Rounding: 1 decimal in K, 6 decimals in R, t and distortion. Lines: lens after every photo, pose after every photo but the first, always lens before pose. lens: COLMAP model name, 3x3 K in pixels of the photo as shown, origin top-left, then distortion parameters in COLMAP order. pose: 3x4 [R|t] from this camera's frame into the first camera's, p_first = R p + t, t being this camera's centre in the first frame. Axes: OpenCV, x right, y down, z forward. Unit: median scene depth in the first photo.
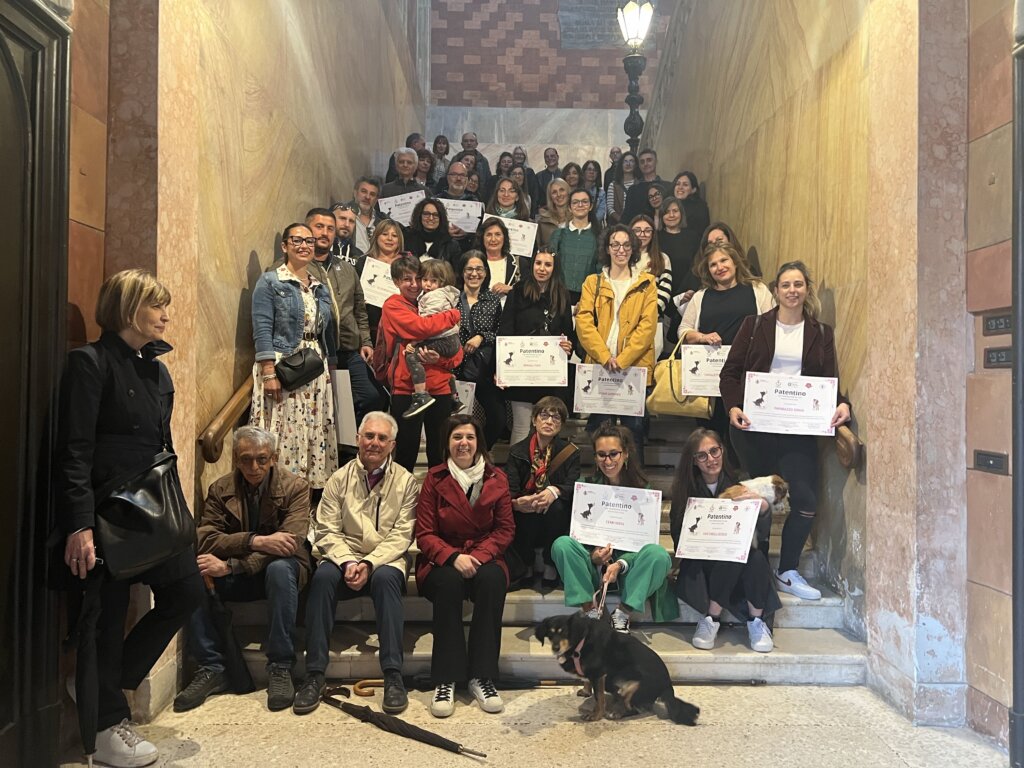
lens RADIAL K [[770.1, 0, 519.8], [0, 770.1, 374.4], [0, 0, 1]] dist [0.045605, -0.056118]
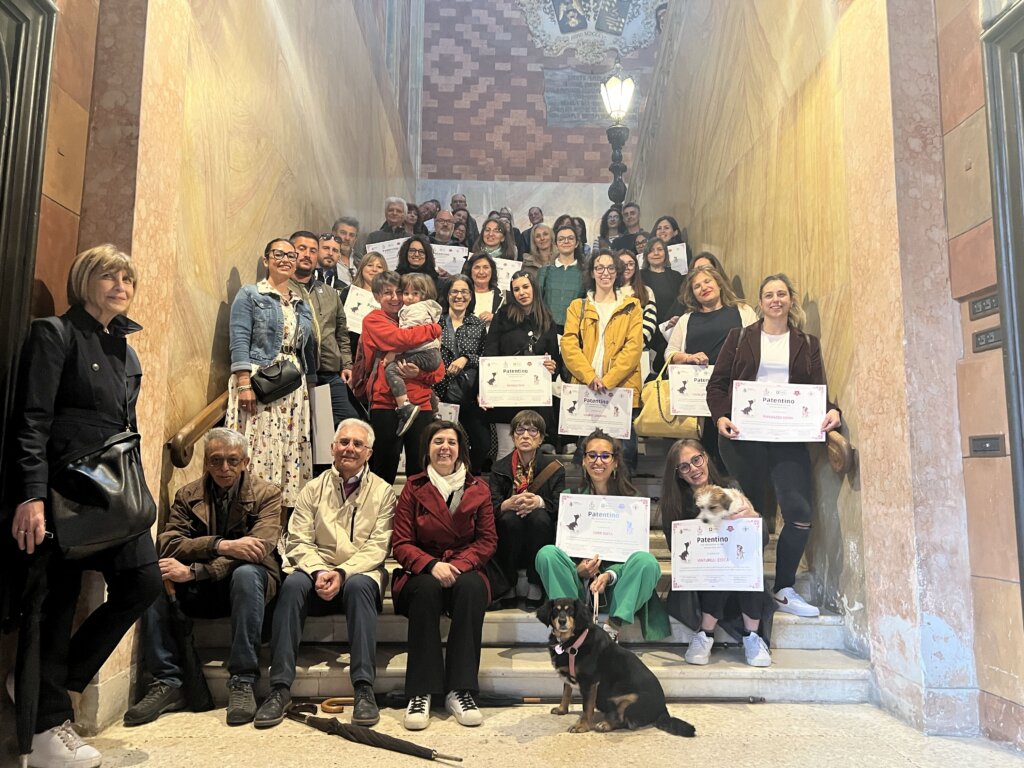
lens RADIAL K [[770.1, 0, 519.2], [0, 770.1, 372.9], [0, 0, 1]] dist [0.045605, -0.056118]
pose [[0.999918, -0.000209, 0.012767, 0.009190], [0.001676, 0.993371, -0.114944, 0.107414], [-0.012658, 0.114956, 0.993290, 0.028963]]
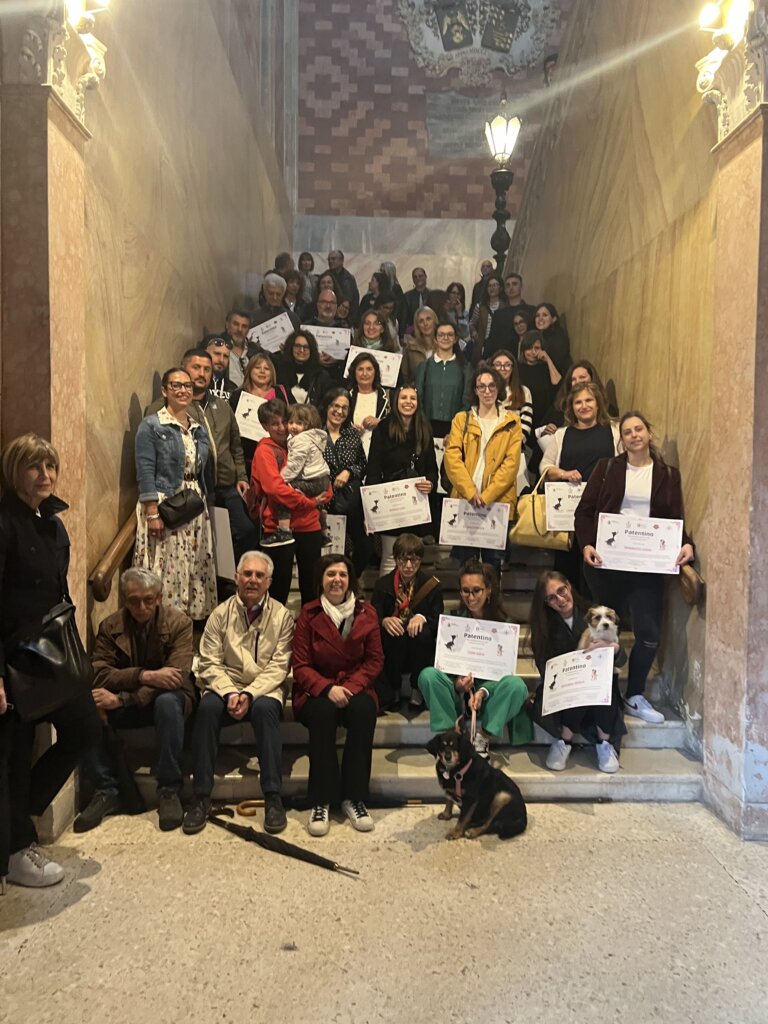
lens RADIAL K [[770.1, 0, 400.8], [0, 770.1, 507.3], [0, 0, 1]] dist [0.045605, -0.056118]
pose [[0.999843, 0.000436, 0.017716, -0.001991], [-0.001271, 0.998888, 0.047121, -0.066612], [-0.017676, -0.047136, 0.998732, -0.072170]]
